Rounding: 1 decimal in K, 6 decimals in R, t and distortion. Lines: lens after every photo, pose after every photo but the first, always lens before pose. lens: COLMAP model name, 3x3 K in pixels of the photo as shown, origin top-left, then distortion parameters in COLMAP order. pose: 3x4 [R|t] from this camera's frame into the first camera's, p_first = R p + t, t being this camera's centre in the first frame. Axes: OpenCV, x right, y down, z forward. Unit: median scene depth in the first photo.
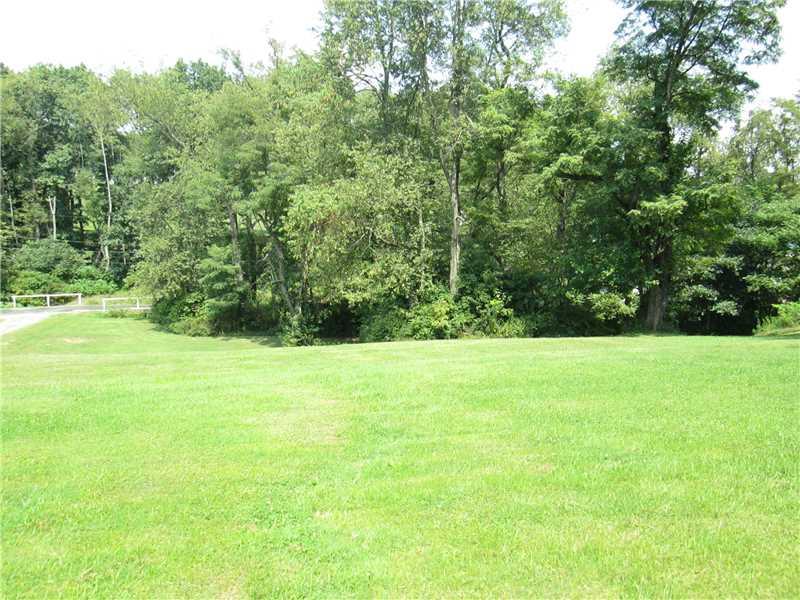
lens RADIAL K [[671.5, 0, 395.5], [0, 671.5, 298.8], [0, 0, 1]] dist [-0.031946, 0.012989]
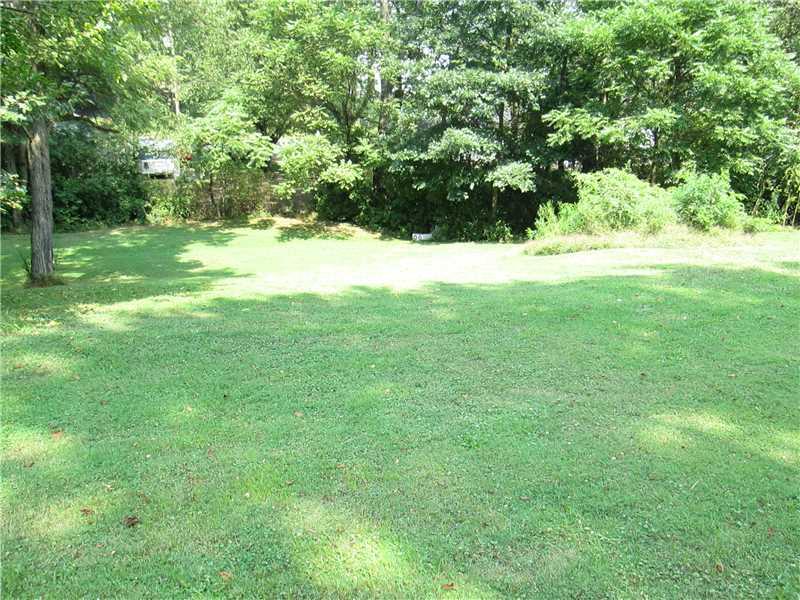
lens RADIAL K [[671.5, 0, 380.5], [0, 671.5, 321.7], [0, 0, 1]] dist [-0.031946, 0.012989]
pose [[0.993861, -0.010632, 0.110126, 0.296985], [-0.016849, 0.969215, 0.245637, -0.002612], [-0.109347, -0.245984, 0.963086, 0.428222]]
